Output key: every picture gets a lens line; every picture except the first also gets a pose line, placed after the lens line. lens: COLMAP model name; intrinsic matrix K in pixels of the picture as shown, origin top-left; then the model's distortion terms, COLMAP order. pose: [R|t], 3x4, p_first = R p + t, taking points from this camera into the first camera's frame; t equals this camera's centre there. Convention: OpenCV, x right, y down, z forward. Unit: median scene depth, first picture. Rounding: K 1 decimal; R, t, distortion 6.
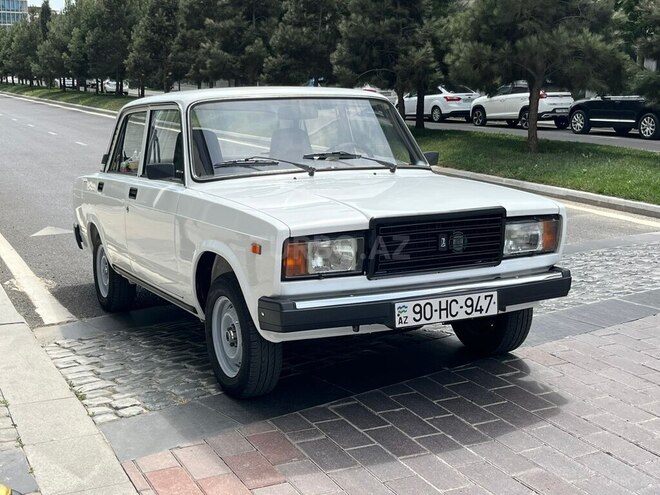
lens RADIAL K [[916.8, 0, 327.0], [0, 916.8, 246.9], [0, 0, 1]] dist [0.142703, -0.501617]
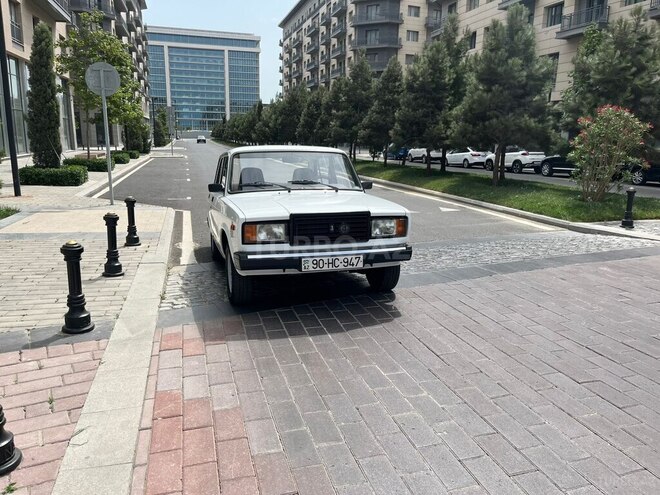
lens RADIAL K [[507.2, 0, 328.2], [0, 507.2, 245.7], [0, 0, 1]] dist [0.054220, -0.088611]
pose [[0.984847, 0.043376, -0.167913, 0.286493], [-0.040153, 0.998939, 0.022546, 0.007846], [0.168712, -0.015462, 0.985544, -0.035471]]
